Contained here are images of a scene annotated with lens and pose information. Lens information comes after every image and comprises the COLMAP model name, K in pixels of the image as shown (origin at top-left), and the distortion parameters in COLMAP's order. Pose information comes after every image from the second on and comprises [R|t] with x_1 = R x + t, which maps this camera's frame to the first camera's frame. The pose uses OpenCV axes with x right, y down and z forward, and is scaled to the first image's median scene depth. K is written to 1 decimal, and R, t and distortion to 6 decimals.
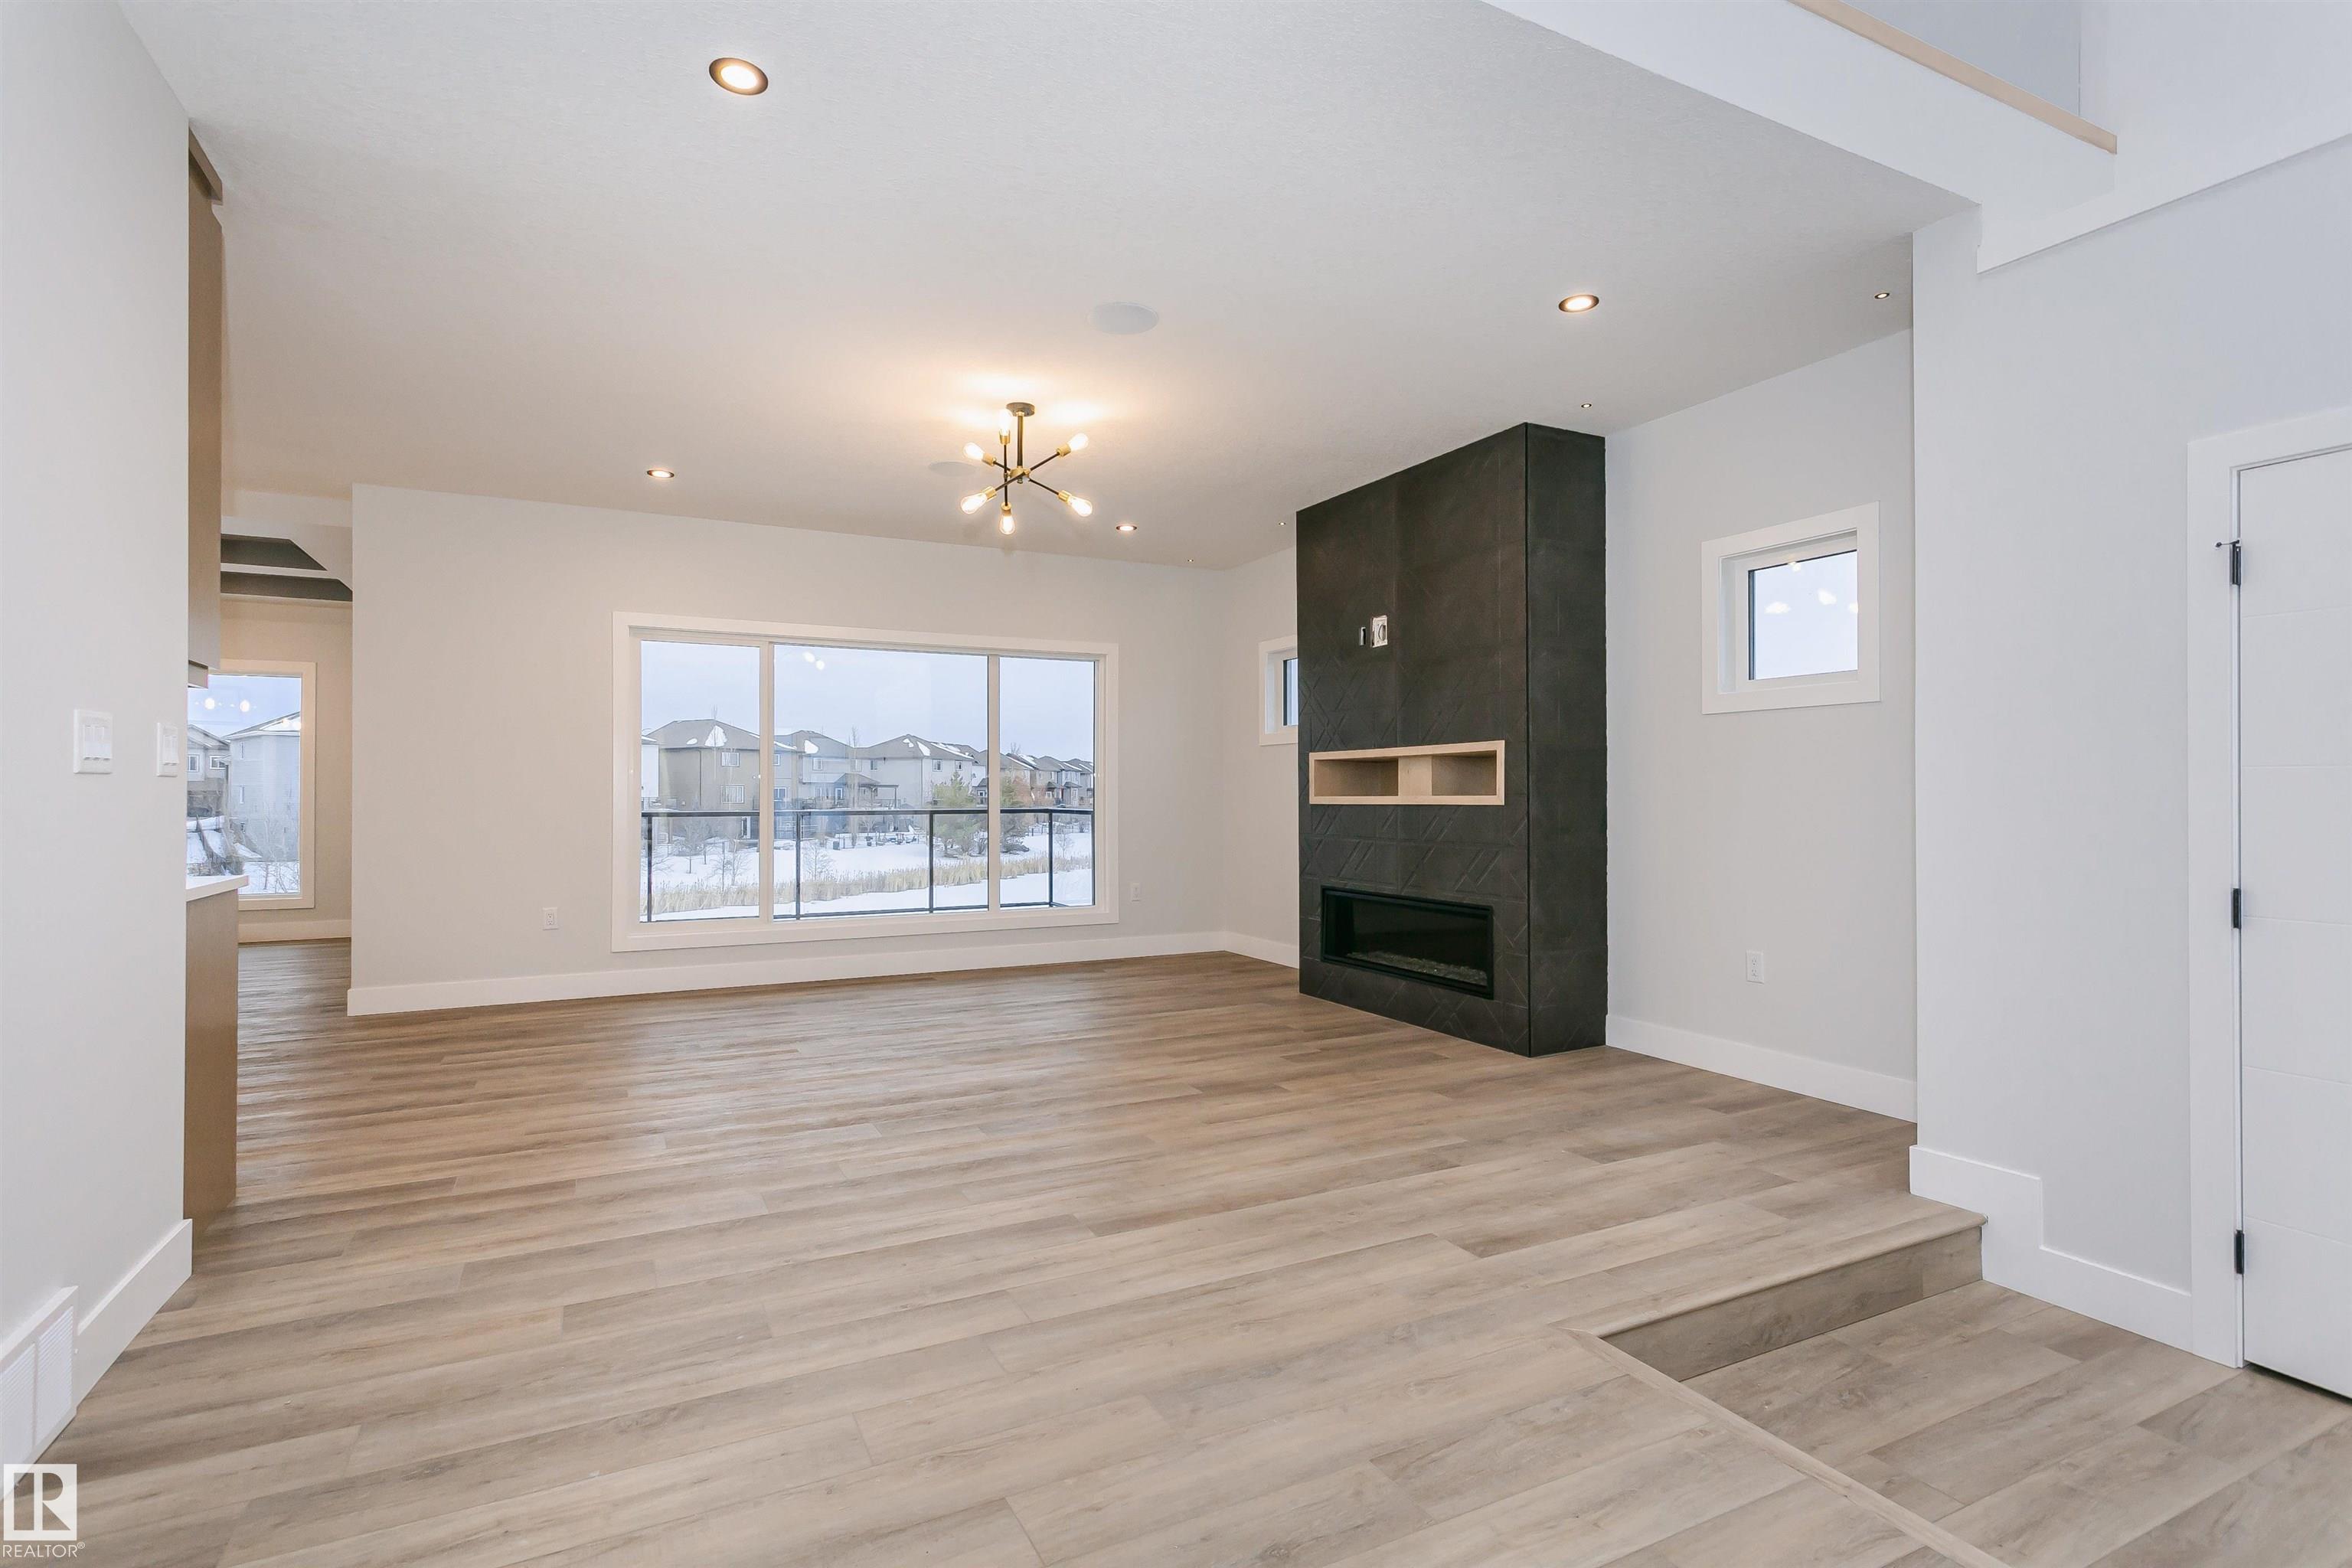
lens RADIAL K [[1113.4, 0, 1176.0], [0, 1113.4, 784.0], [0, 0, 1]] dist [0.008702, -0.000255]
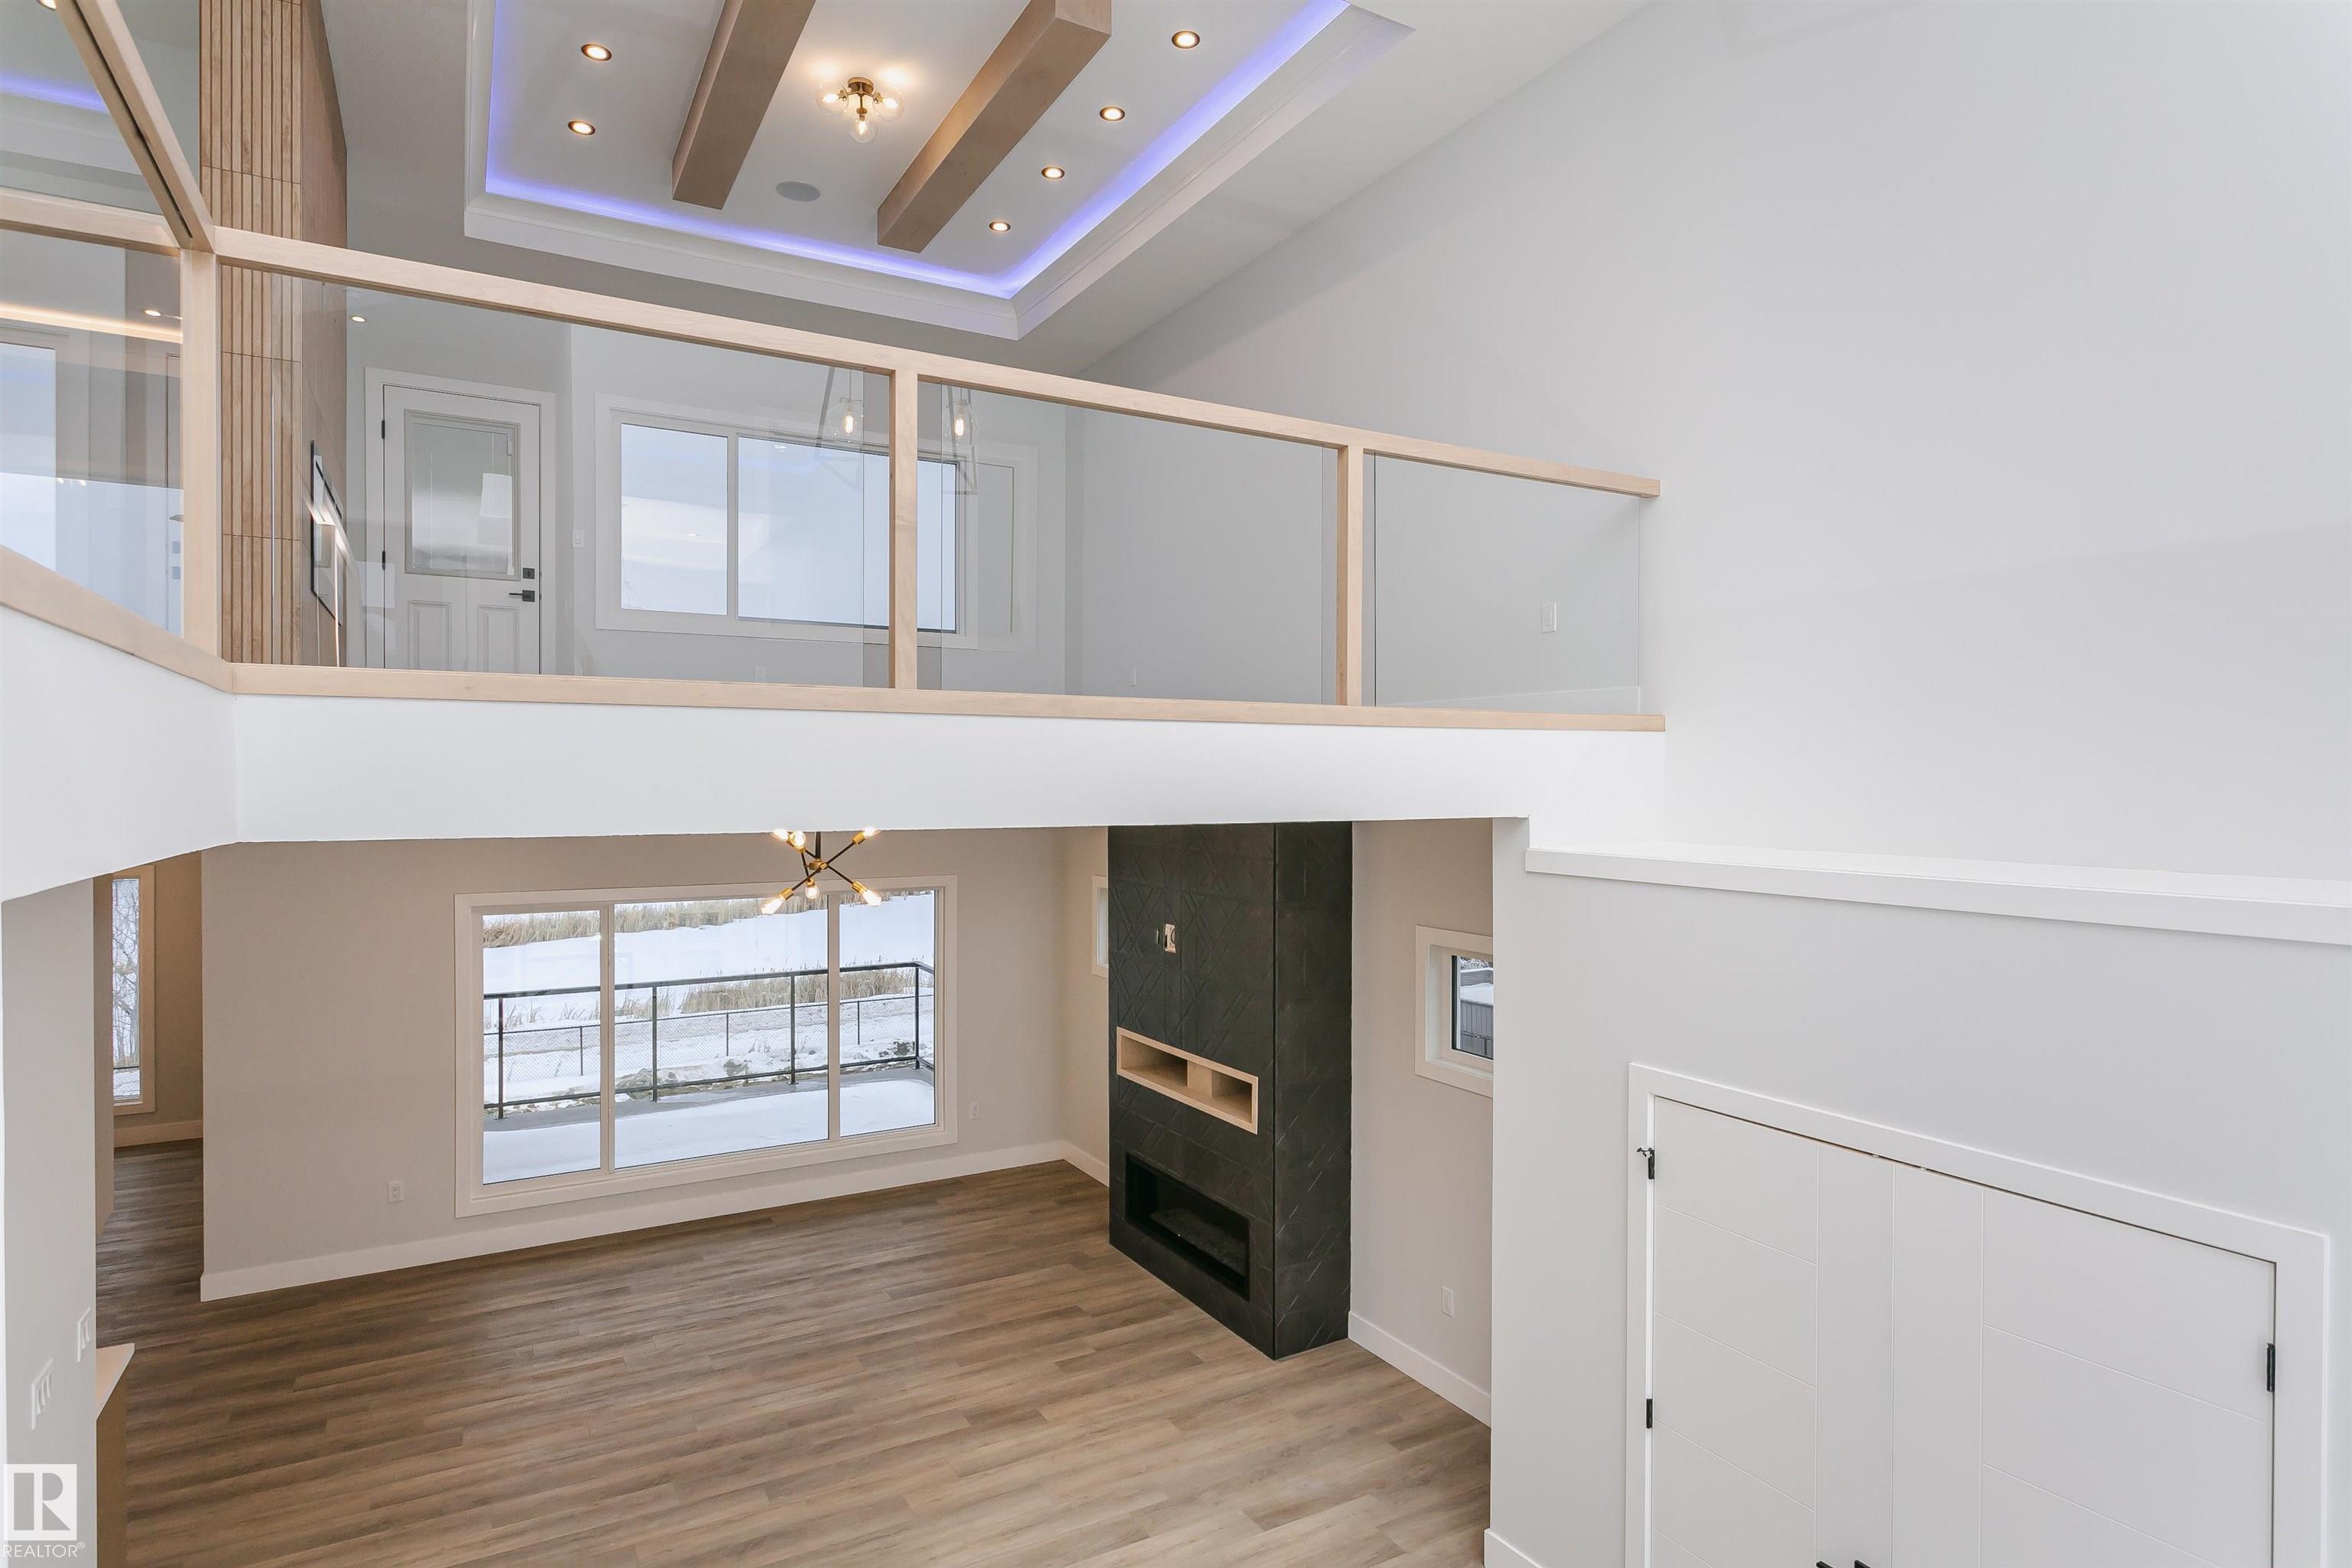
lens RADIAL K [[1241.0, 0, 1176.0], [0, 1241.0, 784.0], [0, 0, 1]] dist [0.001594, 0.001861]
pose [[0.998941, 0.001758, 0.045976, 0.152840], [-0.002489, 0.999872, 0.015834, -0.356666], [-0.045942, -0.015931, 0.998817, -0.252208]]
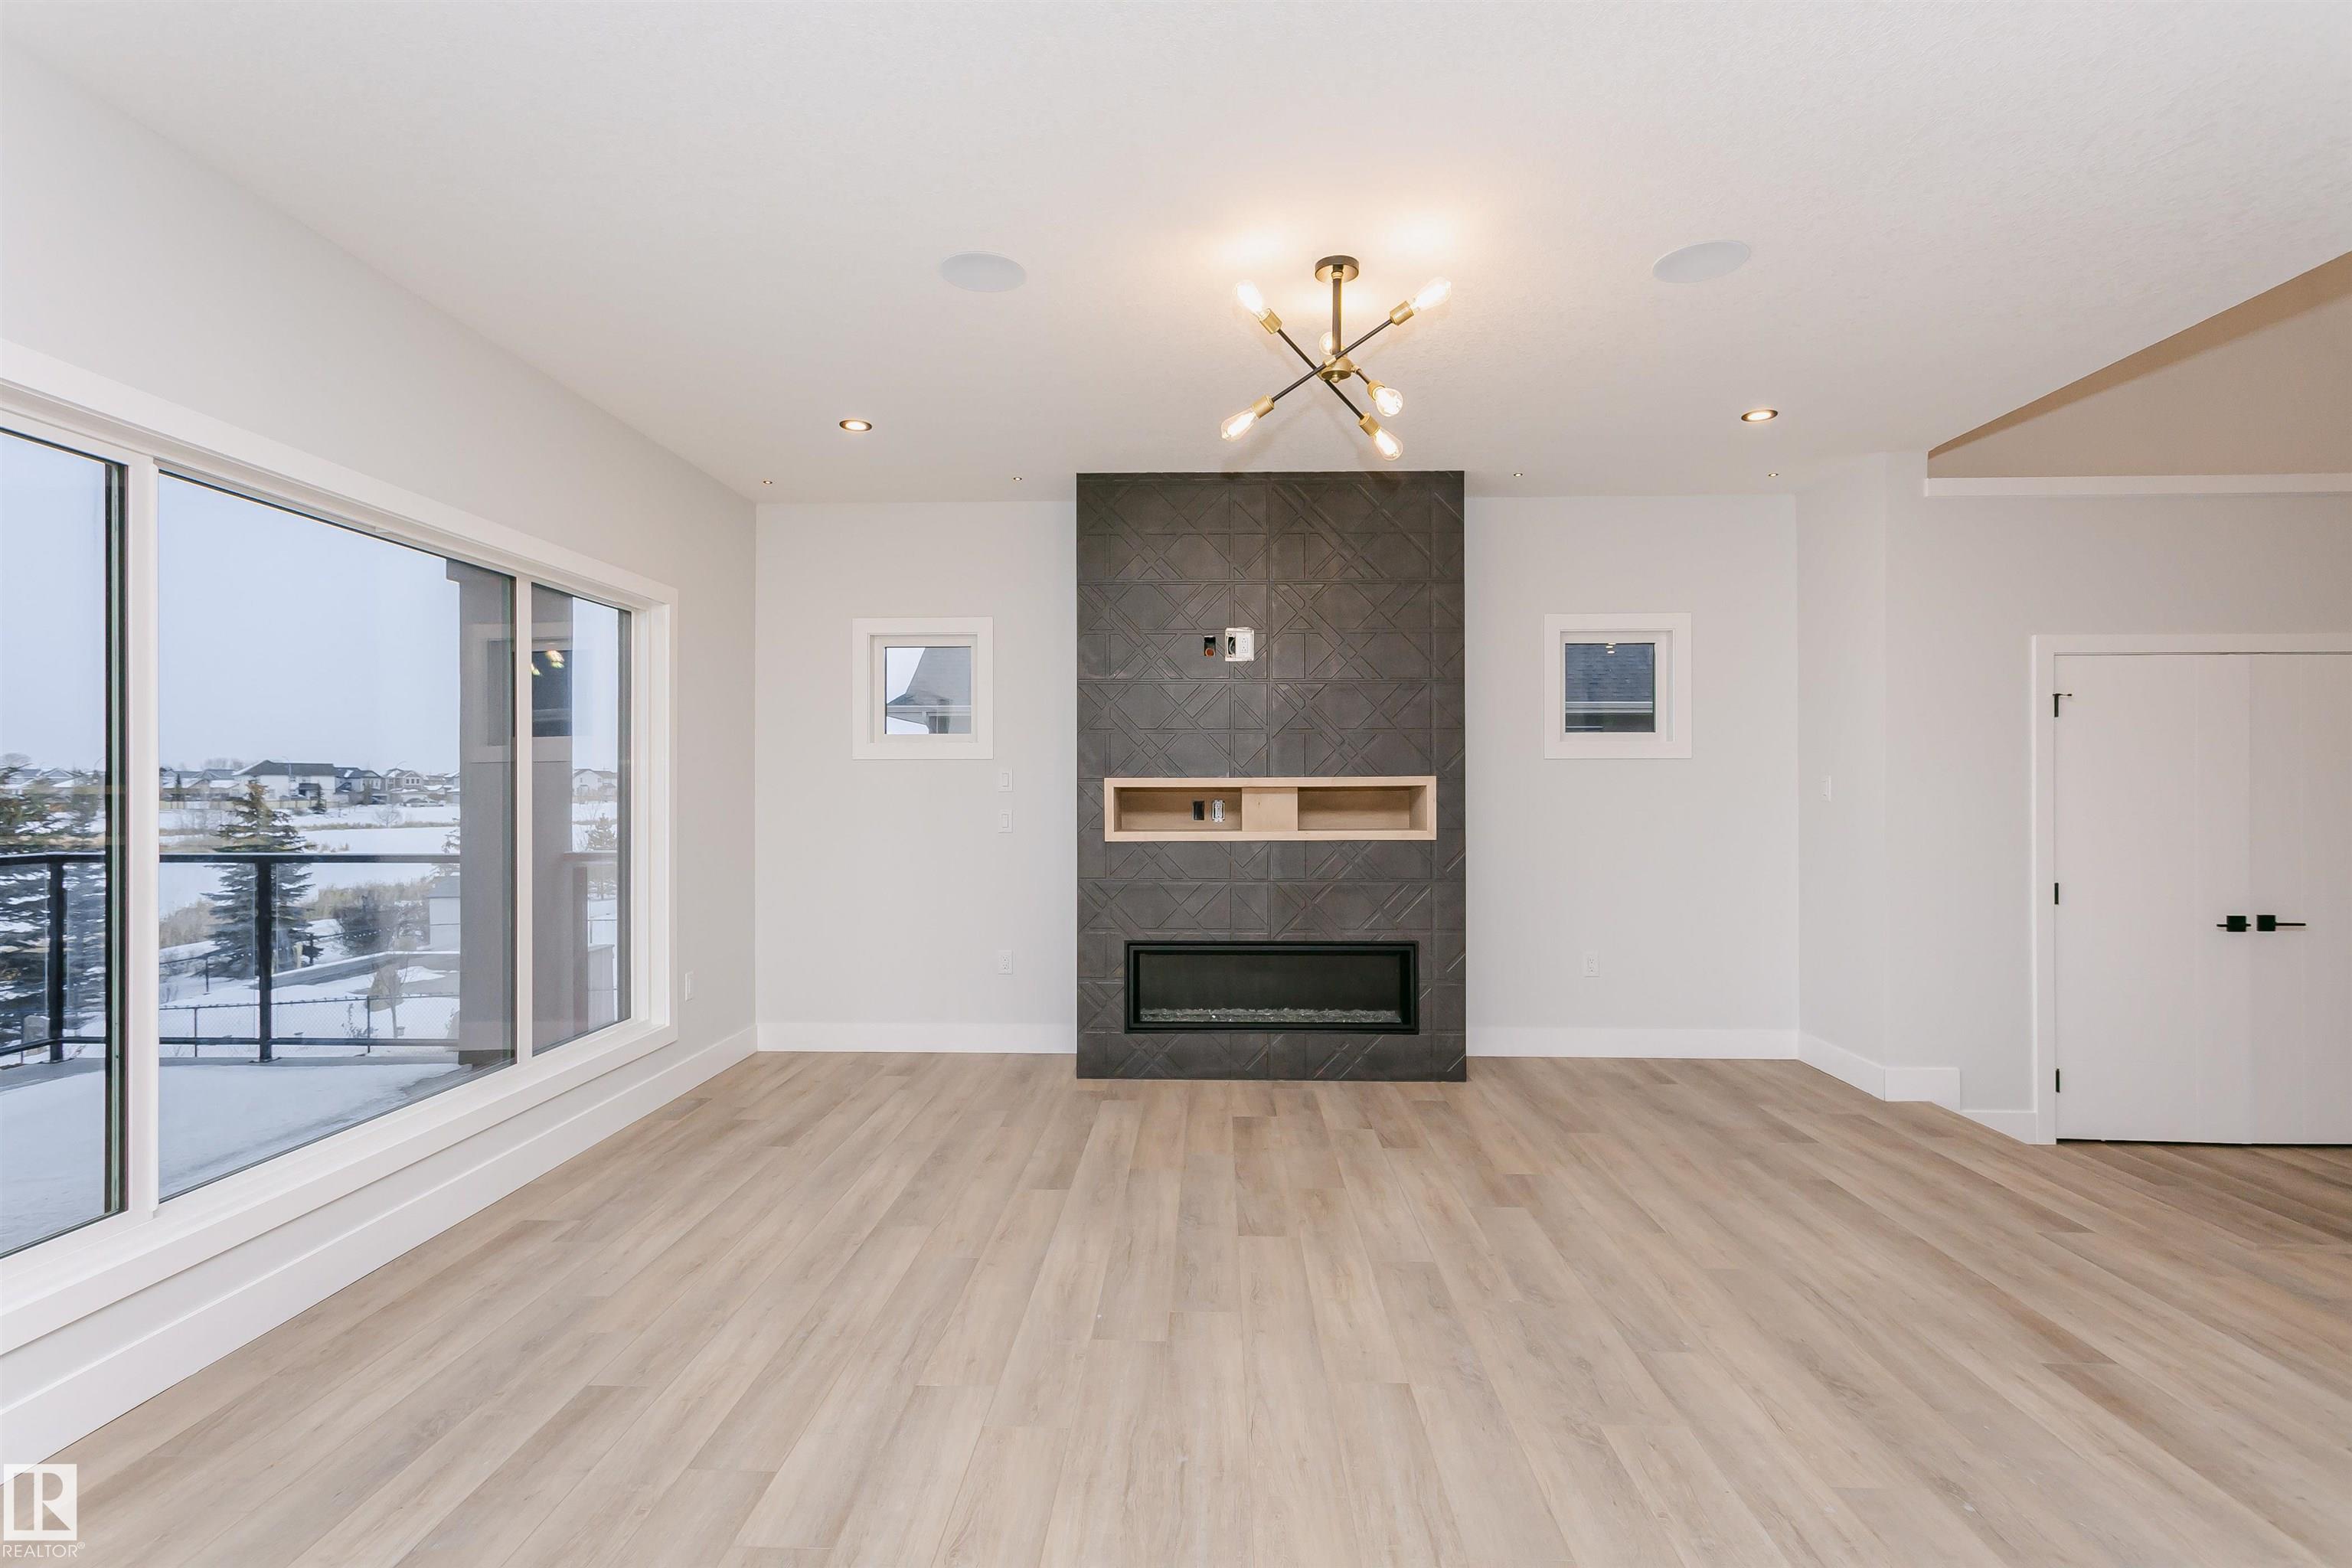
lens RADIAL K [[1126.7, 0, 1168.9], [0, 1126.7, 794.1], [0, 0, 1]] dist [0.016402, -0.000822]
pose [[0.484773, -0.003508, 0.874633, -0.718409], [-0.007074, 0.999944, 0.007931, -0.028855], [-0.874612, -0.010032, 0.484720, 0.714493]]
